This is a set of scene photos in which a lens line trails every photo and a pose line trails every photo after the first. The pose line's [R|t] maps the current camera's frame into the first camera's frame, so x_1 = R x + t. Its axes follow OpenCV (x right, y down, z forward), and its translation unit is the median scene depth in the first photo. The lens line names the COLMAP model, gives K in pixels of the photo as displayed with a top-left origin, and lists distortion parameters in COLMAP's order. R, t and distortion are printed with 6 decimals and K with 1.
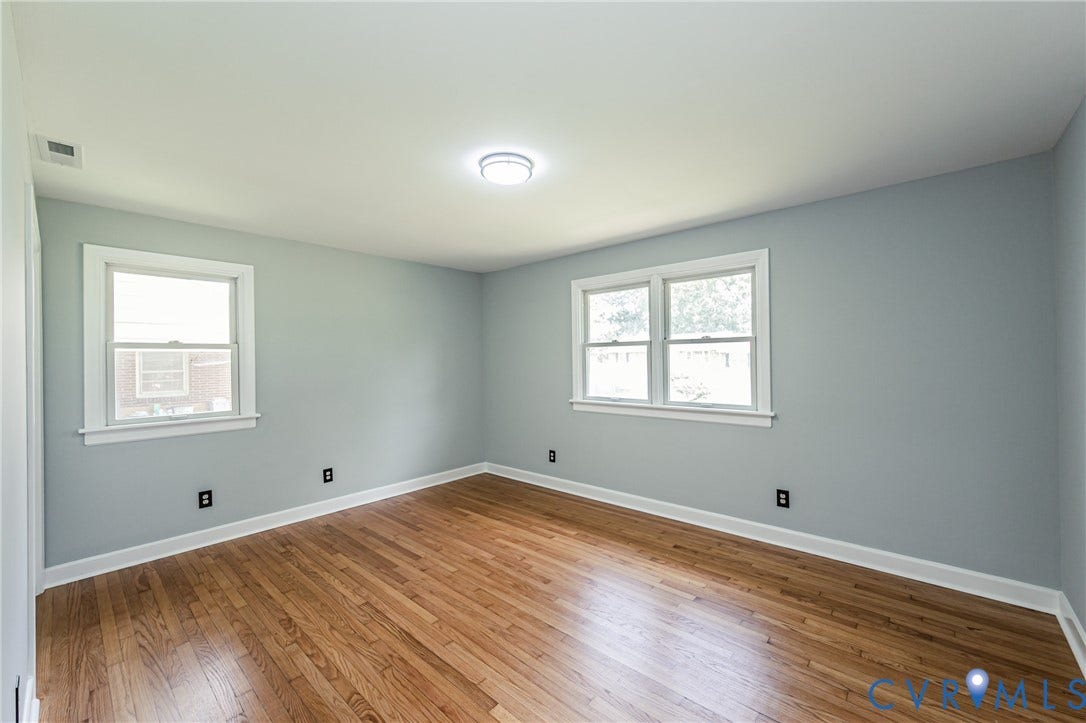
lens RADIAL K [[432.4, 0, 540.9], [0, 432.4, 357.4], [0, 0, 1]] dist [0.000141, 0.000351]
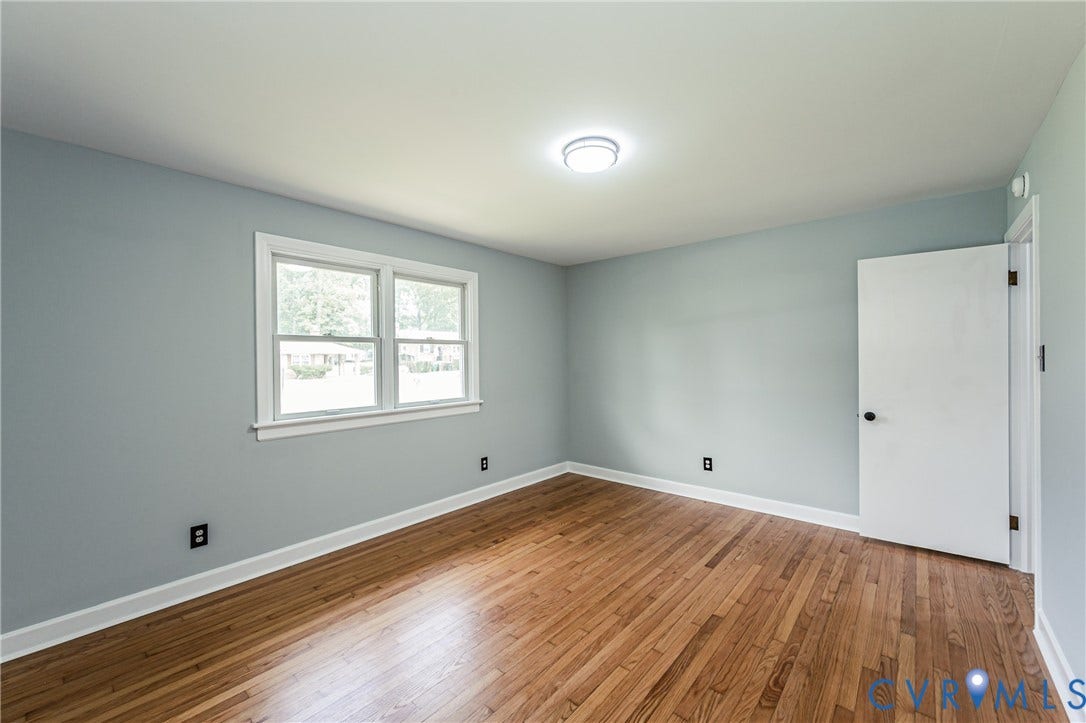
lens RADIAL K [[432.4, 0, 540.9], [0, 432.4, 357.4], [0, 0, 1]] dist [0.000141, 0.000351]
pose [[-0.016808, 0.017628, 0.999703, -0.640588], [0.006722, 0.999824, -0.017517, 0.019161], [-0.999836, 0.006426, -0.016923, 0.696556]]
